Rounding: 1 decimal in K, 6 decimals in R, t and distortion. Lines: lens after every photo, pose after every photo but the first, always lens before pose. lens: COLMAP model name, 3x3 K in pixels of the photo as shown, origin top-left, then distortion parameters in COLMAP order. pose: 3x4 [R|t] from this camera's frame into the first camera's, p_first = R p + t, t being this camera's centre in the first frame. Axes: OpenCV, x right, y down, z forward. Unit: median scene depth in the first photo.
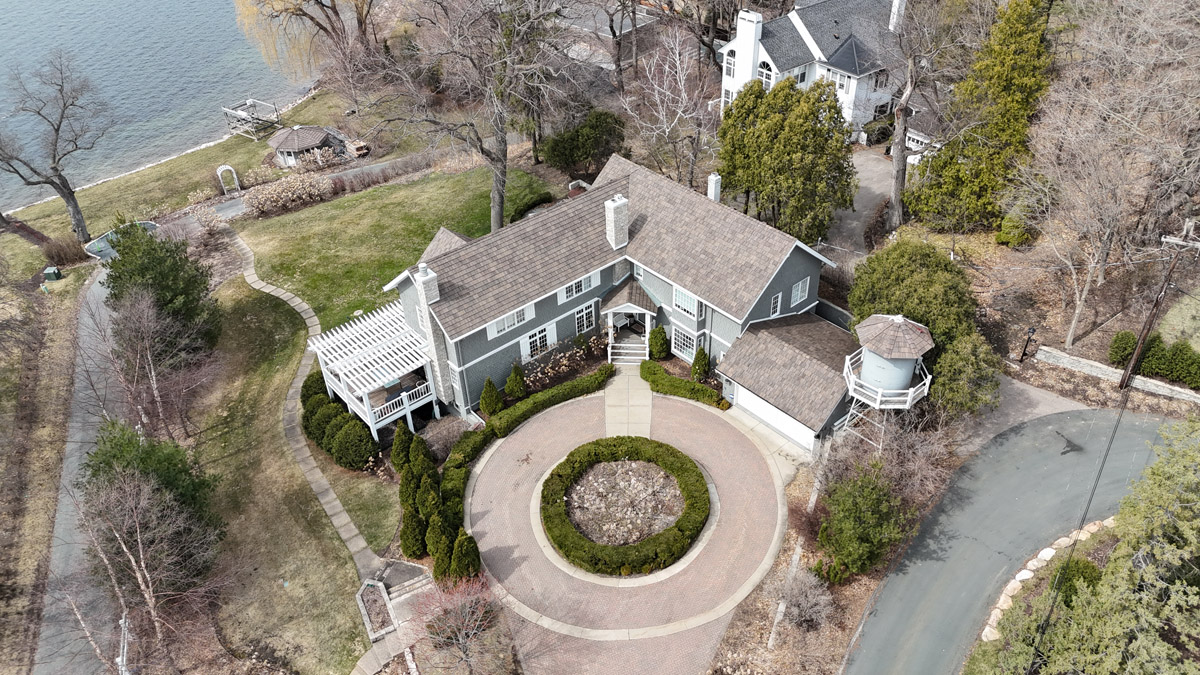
lens RADIAL K [[875.9, 0, 603.8], [0, 875.9, 337.6], [0, 0, 1]] dist [0.083935, -0.086167]
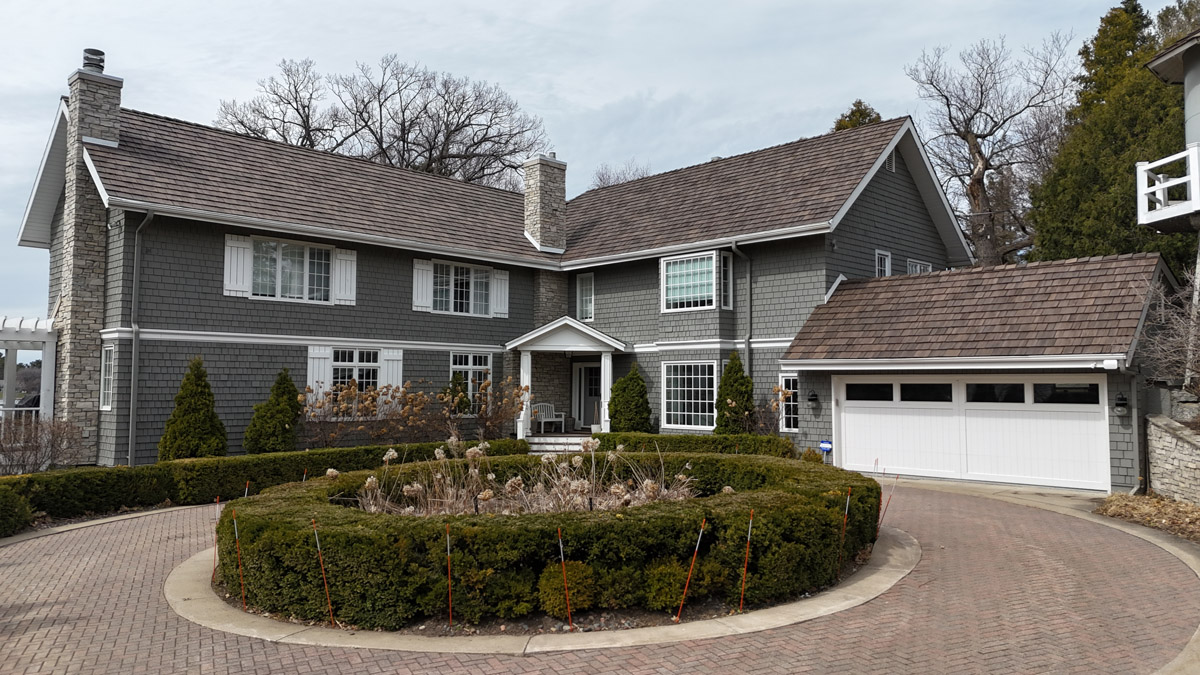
lens RADIAL K [[875.9, 0, 603.8], [0, 875.9, 337.6], [0, 0, 1]] dist [0.083935, -0.086167]
pose [[0.996397, 0.039566, 0.075016, 0.013876], [0.018807, 0.759403, -0.650348, 0.280694], [-0.082699, 0.649416, 0.755923, 0.662262]]
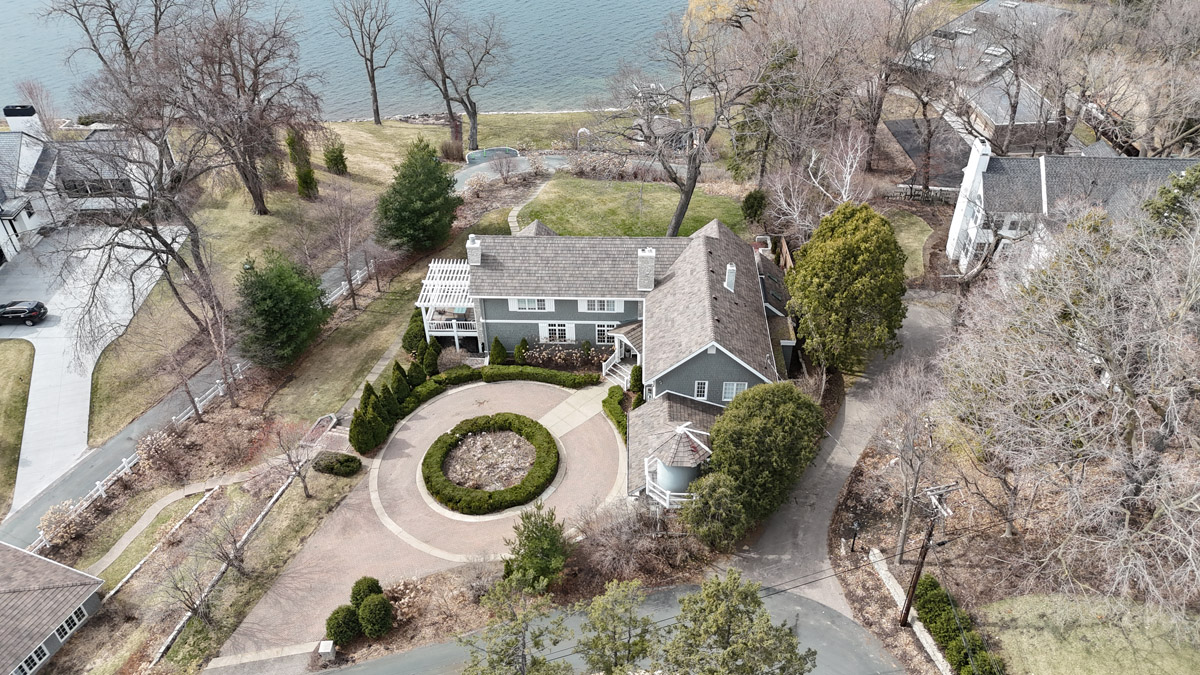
lens RADIAL K [[875.9, 0, 603.8], [0, 875.9, 337.6], [0, 0, 1]] dist [0.083935, -0.086167]
pose [[0.731961, 0.429968, -0.528545, 0.647277], [-0.421957, 0.895134, 0.143835, -0.198782], [0.534963, 0.117742, 0.836631, -0.002012]]
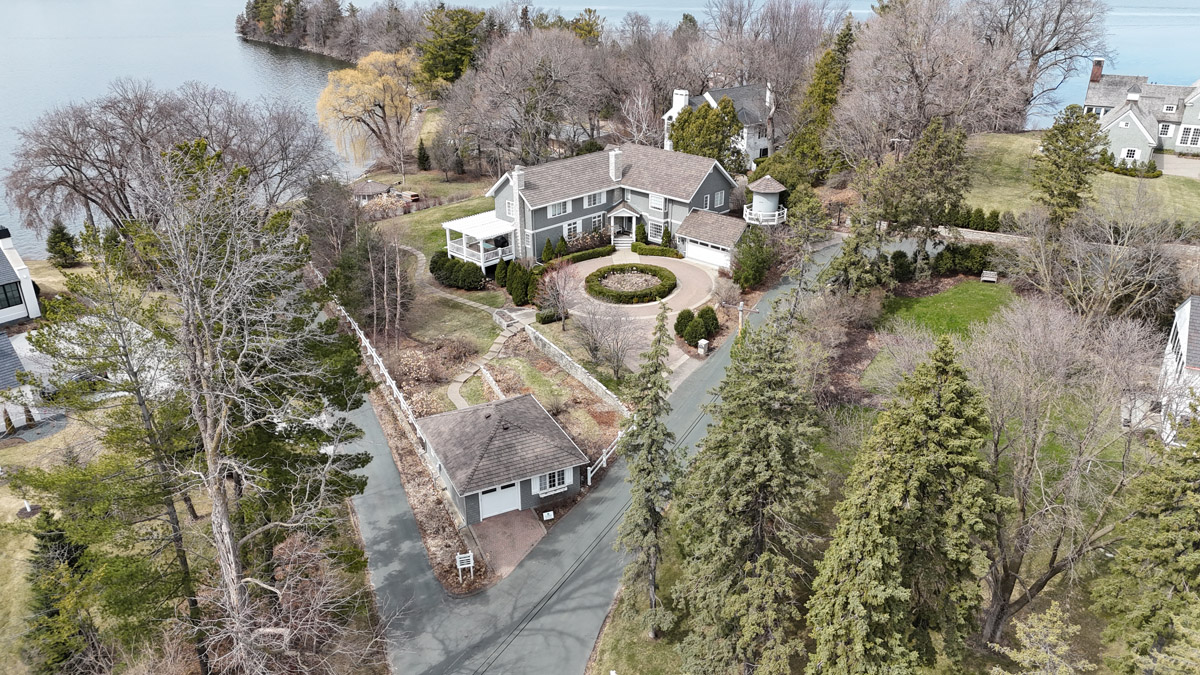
lens RADIAL K [[875.9, 0, 603.8], [0, 875.9, 337.6], [0, 0, 1]] dist [0.083935, -0.086167]
pose [[0.996440, -0.006851, 0.084031, -0.163272], [0.025846, 0.973525, -0.227115, 0.620945], [-0.080250, 0.228479, 0.970236, -0.650518]]
